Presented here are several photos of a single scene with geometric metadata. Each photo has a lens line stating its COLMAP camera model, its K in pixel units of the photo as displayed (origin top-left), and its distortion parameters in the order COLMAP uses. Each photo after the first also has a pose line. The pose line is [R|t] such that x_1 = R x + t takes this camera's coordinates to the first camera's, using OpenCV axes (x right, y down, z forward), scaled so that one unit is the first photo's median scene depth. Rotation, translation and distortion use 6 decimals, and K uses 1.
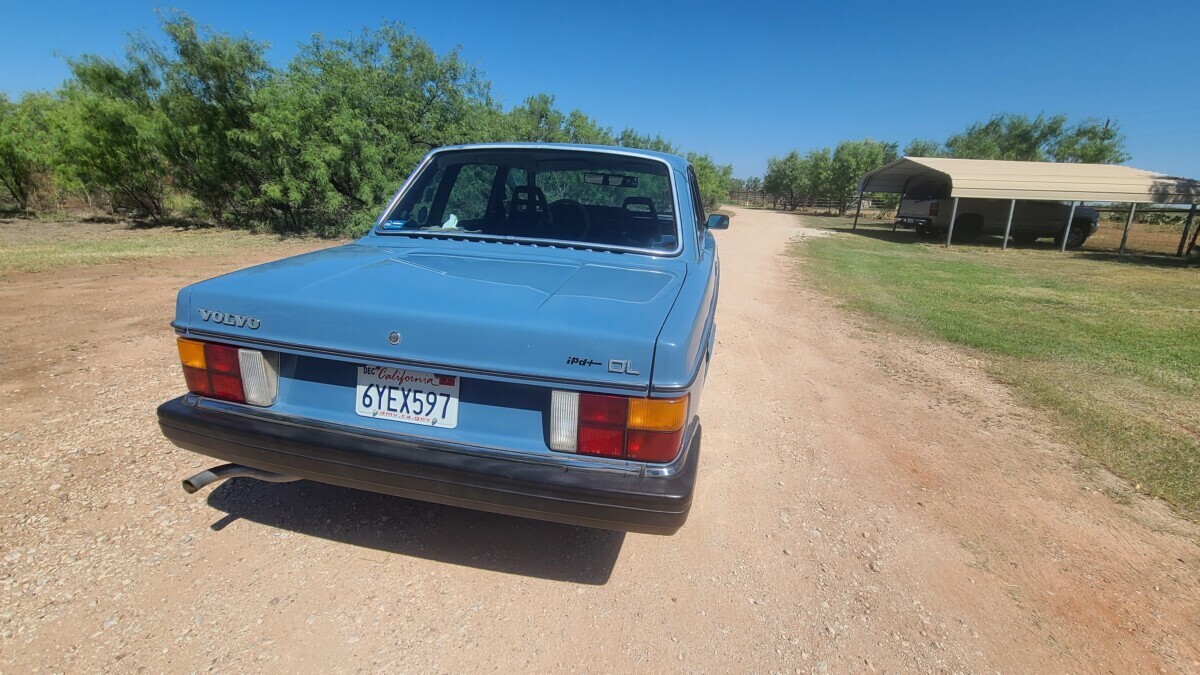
lens RADIAL K [[490.6, 0, 606.3], [0, 490.6, 342.0], [0, 0, 1]] dist [-0.001357, -0.000714]
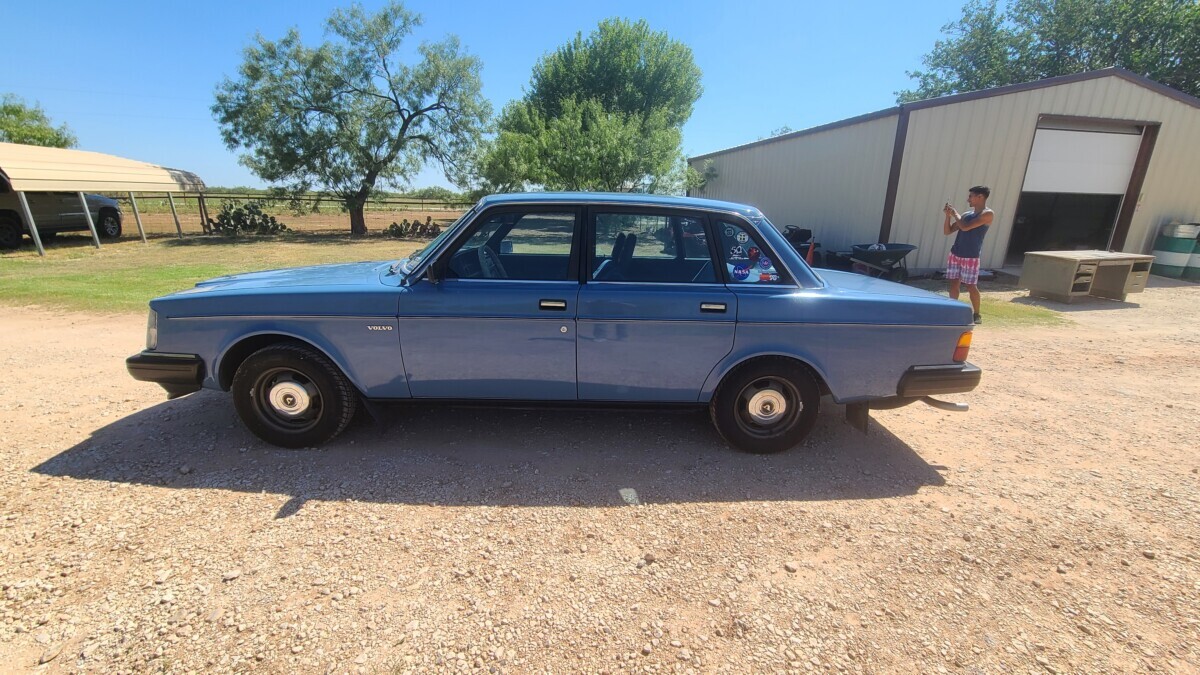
lens RADIAL K [[490.6, 0, 609.7], [0, 490.6, 340.3], [0, 0, 1]] dist [-0.001357, -0.000714]
pose [[-0.215706, -0.305284, 0.927509, -0.417848], [0.260838, 0.897339, 0.356015, -0.181153], [-0.940975, 0.318724, -0.113932, 0.456023]]
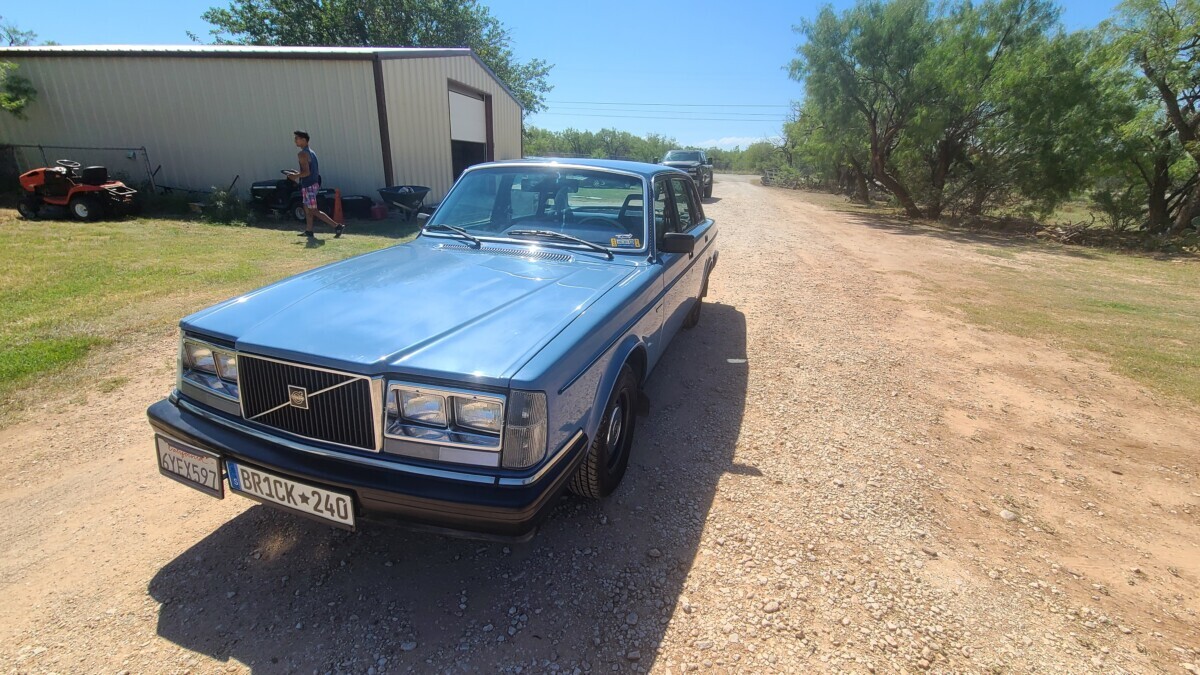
lens RADIAL K [[490.6, 0, 609.6], [0, 490.6, 334.4], [0, 0, 1]] dist [-0.001357, -0.000714]
pose [[-0.990025, -0.115358, 0.080890, -0.087633], [-0.044057, 0.798806, 0.599973, -0.289643], [-0.133827, 0.590425, -0.795920, 0.822513]]
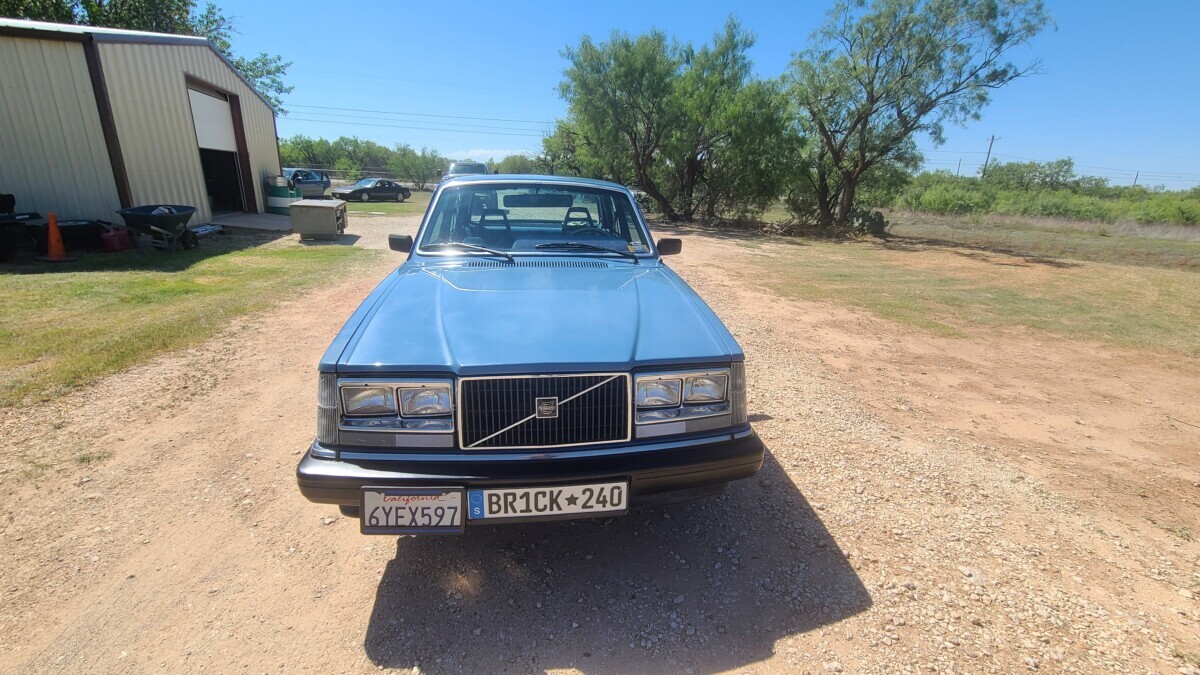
lens RADIAL K [[490.6, 0, 609.0], [0, 490.6, 333.2], [0, 0, 1]] dist [-0.001357, -0.000714]
pose [[-0.935322, 0.025277, -0.352894, 0.090192], [-0.177623, 0.829083, 0.530162, -0.285240], [0.305979, 0.558554, -0.770969, 0.845429]]
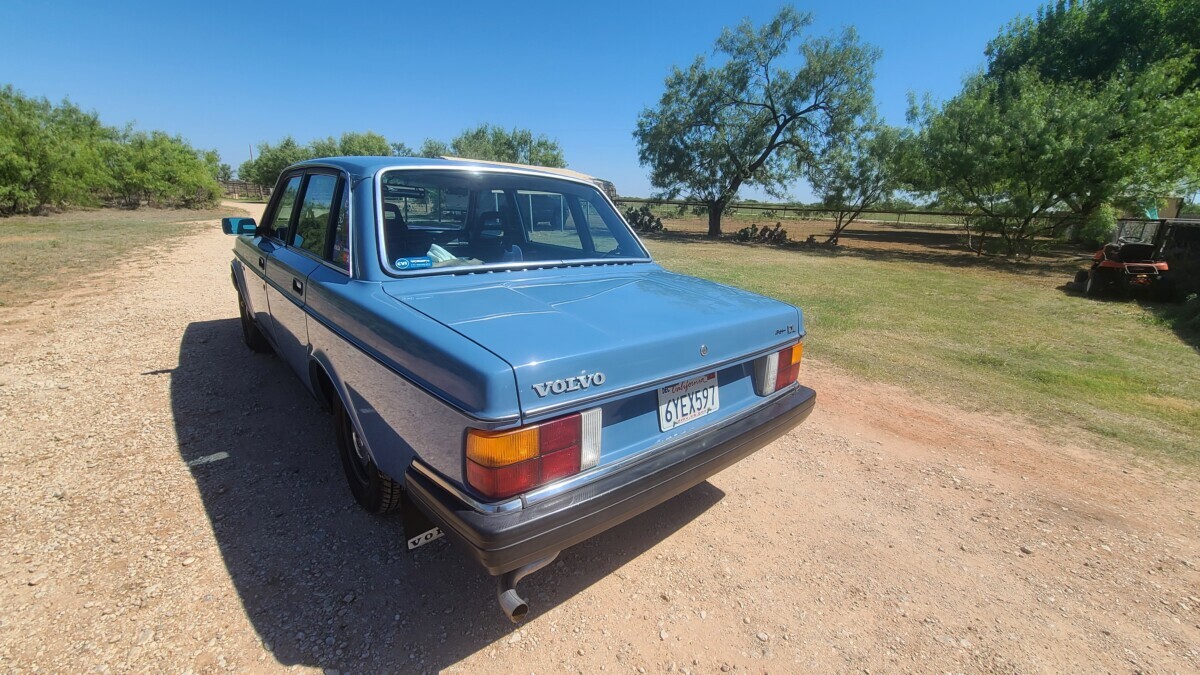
lens RADIAL K [[490.6, 0, 608.5], [0, 490.6, 341.3], [0, 0, 1]] dist [-0.001357, -0.000714]
pose [[0.596402, -0.236408, 0.767083, -0.238751], [0.223886, 0.966713, 0.123863, -0.037408], [-0.770831, 0.097867, 0.629478, 0.064054]]
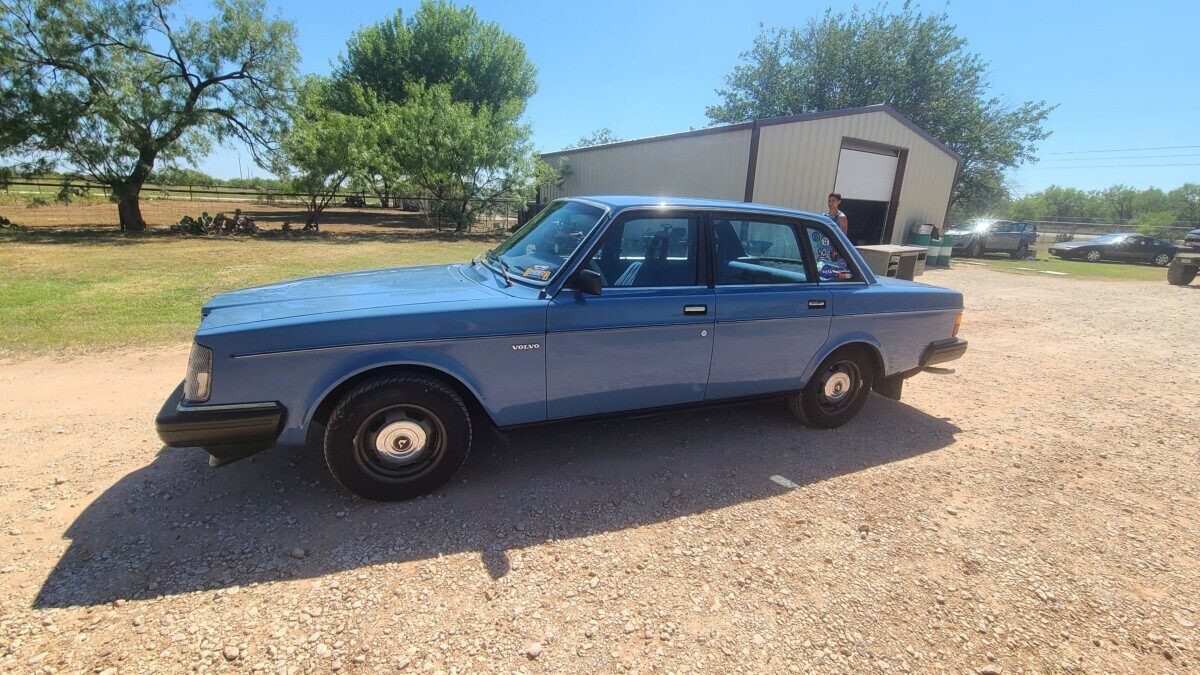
lens RADIAL K [[490.6, 0, 611.0], [0, 490.6, 338.0], [0, 0, 1]] dist [-0.001357, -0.000714]
pose [[-0.549035, -0.280169, 0.787443, -0.338898], [0.185548, 0.877776, 0.441681, -0.234162], [-0.814943, 0.388606, -0.429945, 0.635478]]
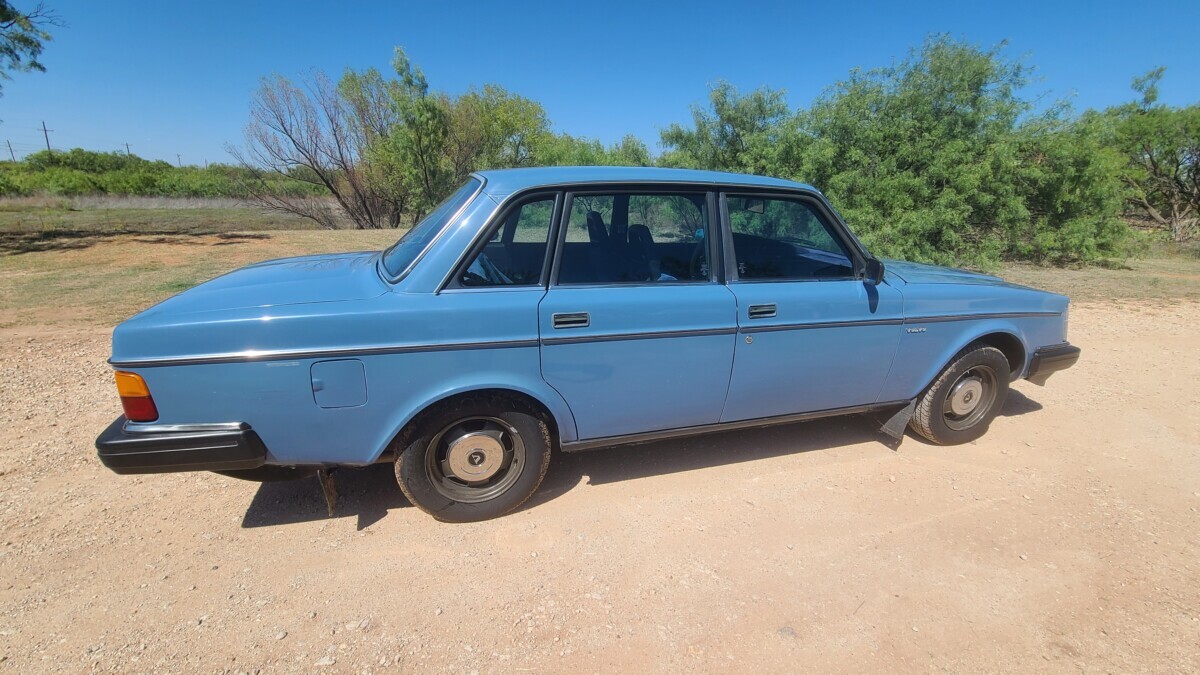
lens RADIAL K [[490.6, 0, 607.3], [0, 490.6, 334.7], [0, 0, 1]] dist [-0.001357, -0.000714]
pose [[0.484142, 0.213843, -0.848456, 0.273049], [-0.267627, 0.959395, 0.089092, -0.066550], [0.833056, 0.183937, 0.521713, 0.209524]]
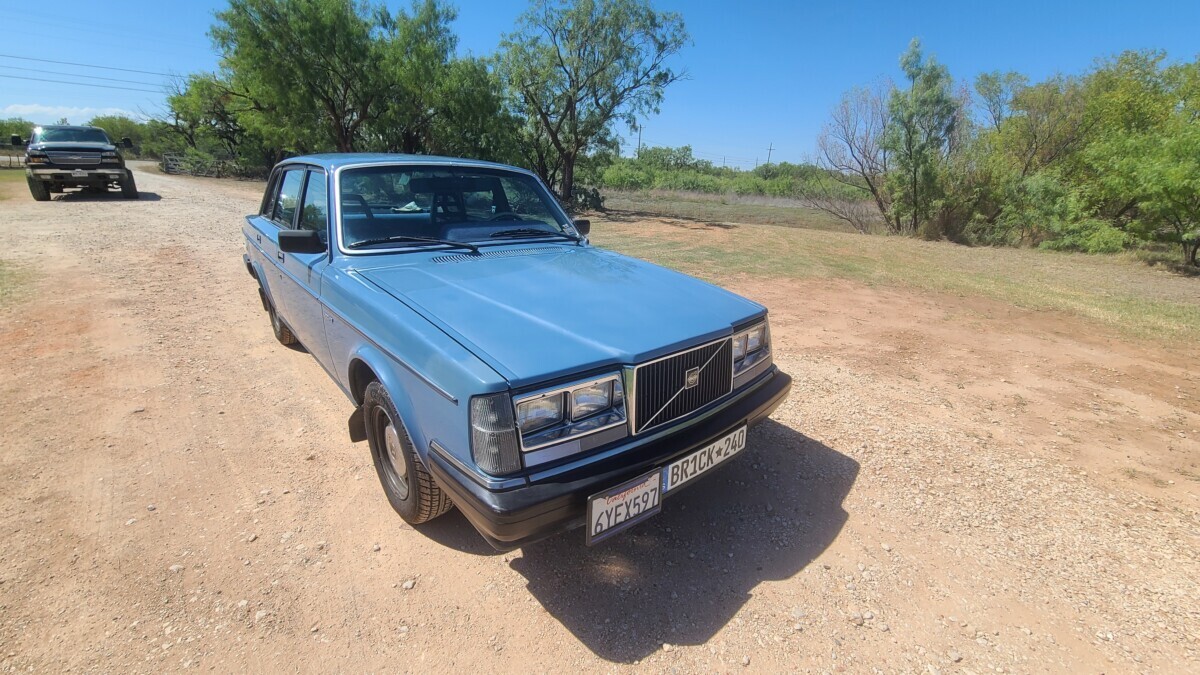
lens RADIAL K [[490.6, 0, 606.9], [0, 490.6, 333.7], [0, 0, 1]] dist [-0.001357, -0.000714]
pose [[-0.591982, 0.180020, -0.785589, 0.235161], [-0.307923, 0.850270, 0.426878, -0.249086], [0.744809, 0.494605, -0.447912, 0.761831]]
